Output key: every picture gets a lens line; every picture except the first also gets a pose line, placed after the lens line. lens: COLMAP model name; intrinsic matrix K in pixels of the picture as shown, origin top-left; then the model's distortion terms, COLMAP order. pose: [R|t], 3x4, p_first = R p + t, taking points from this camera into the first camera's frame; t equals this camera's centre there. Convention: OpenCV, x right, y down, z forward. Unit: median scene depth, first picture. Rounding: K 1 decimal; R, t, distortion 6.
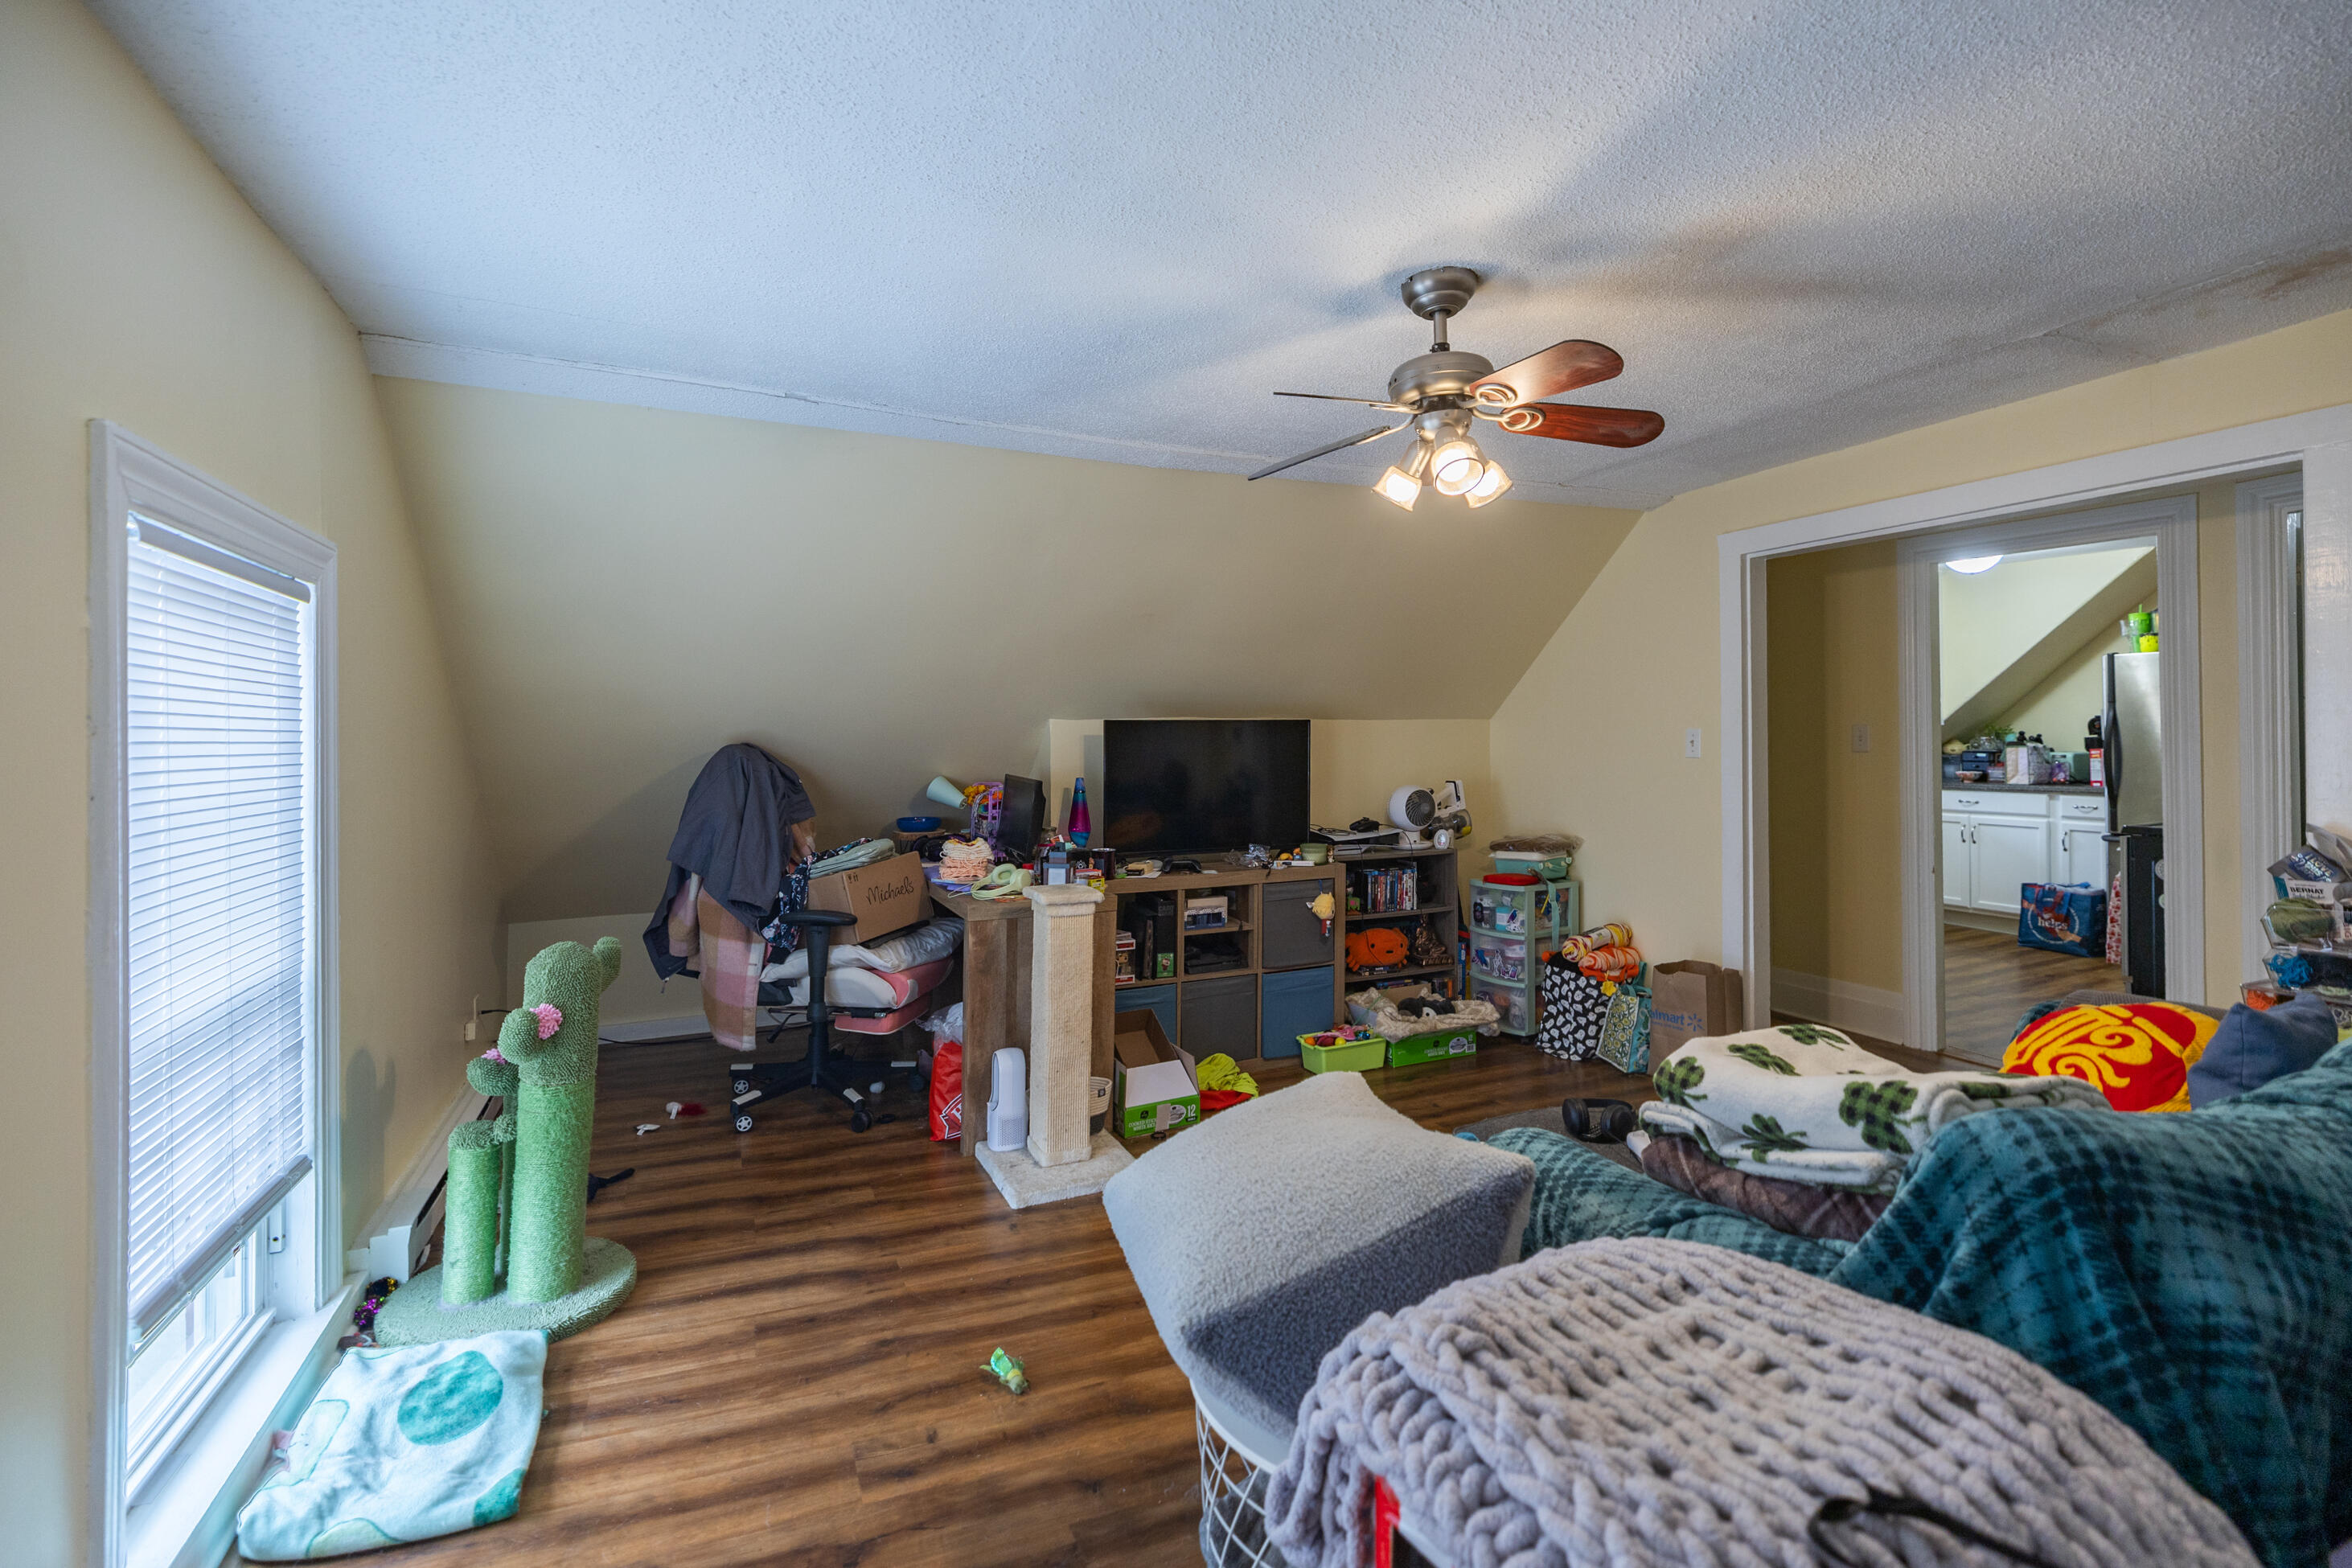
lens RADIAL K [[1043.1, 0, 1179.6], [0, 1043.1, 751.0], [0, 0, 1]] dist [0.000131, -0.000012]
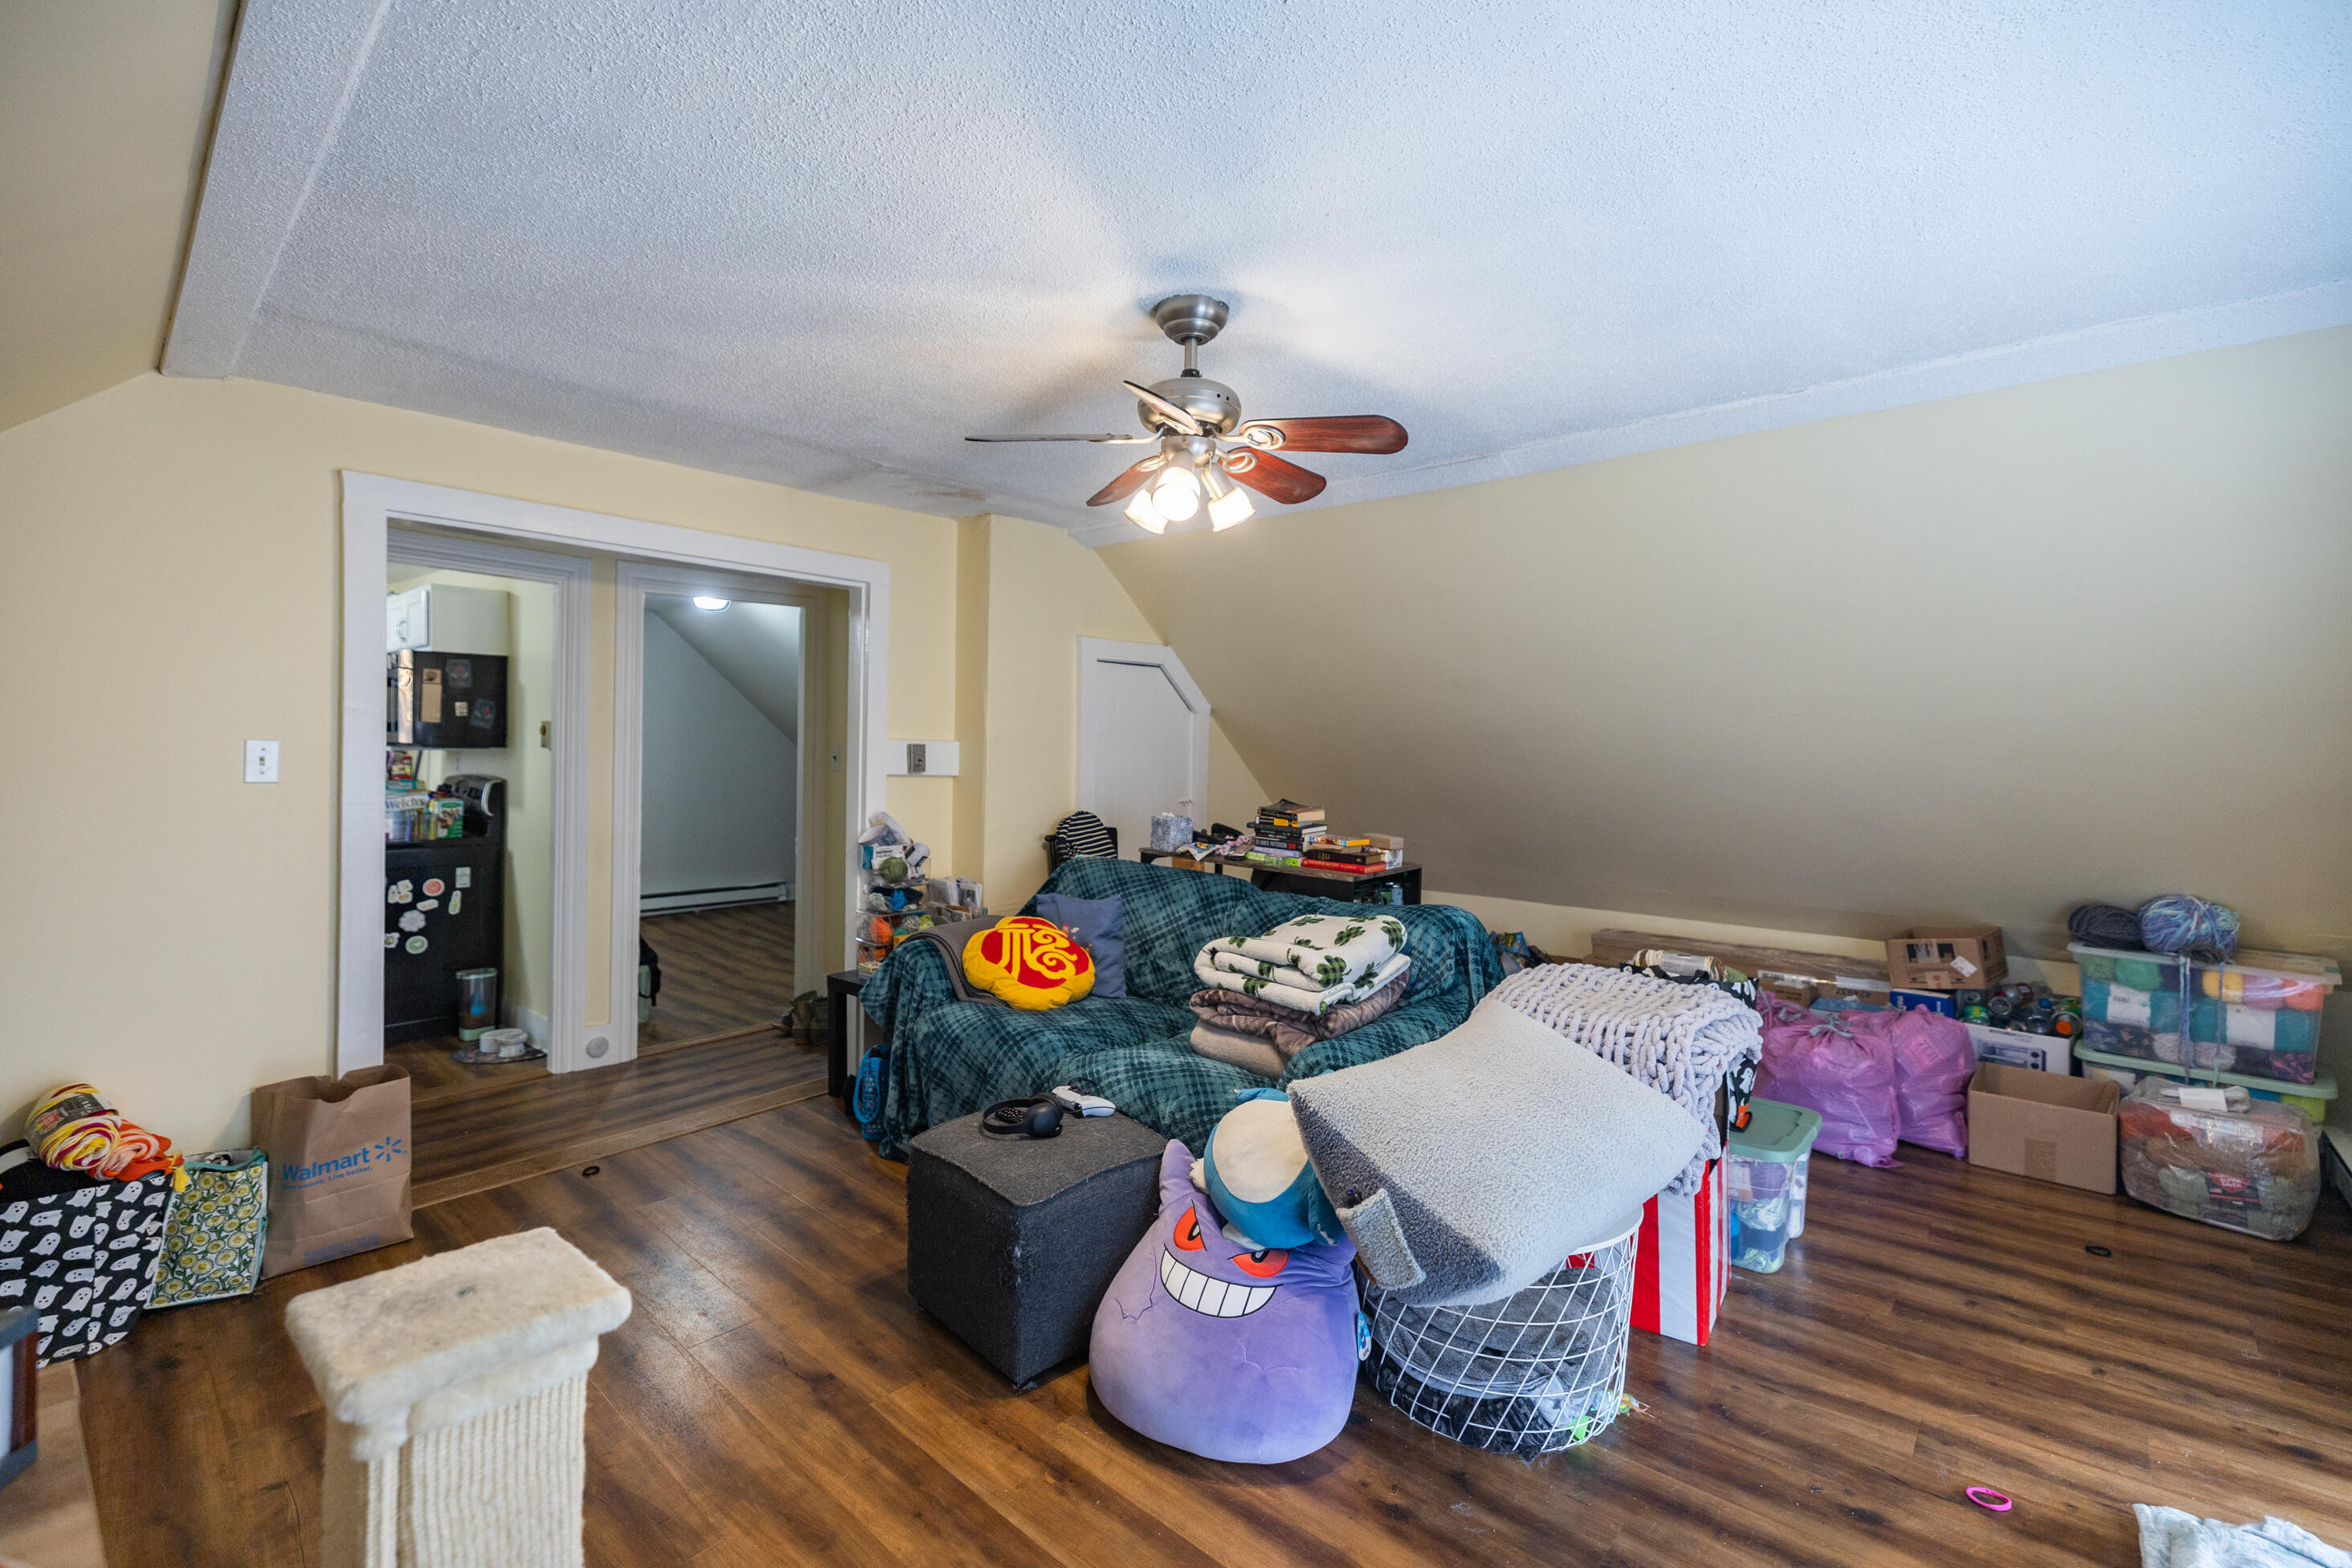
lens RADIAL K [[1009.3, 0, 1176.0], [0, 1009.3, 784.0], [0, 0, 1]] dist [0.001710, 0.000253]
pose [[-0.399302, -0.013930, 0.916713, -0.466638], [0.007171, 0.999807, 0.018316, -0.002004], [-0.916791, 0.013887, -0.399125, 1.006736]]
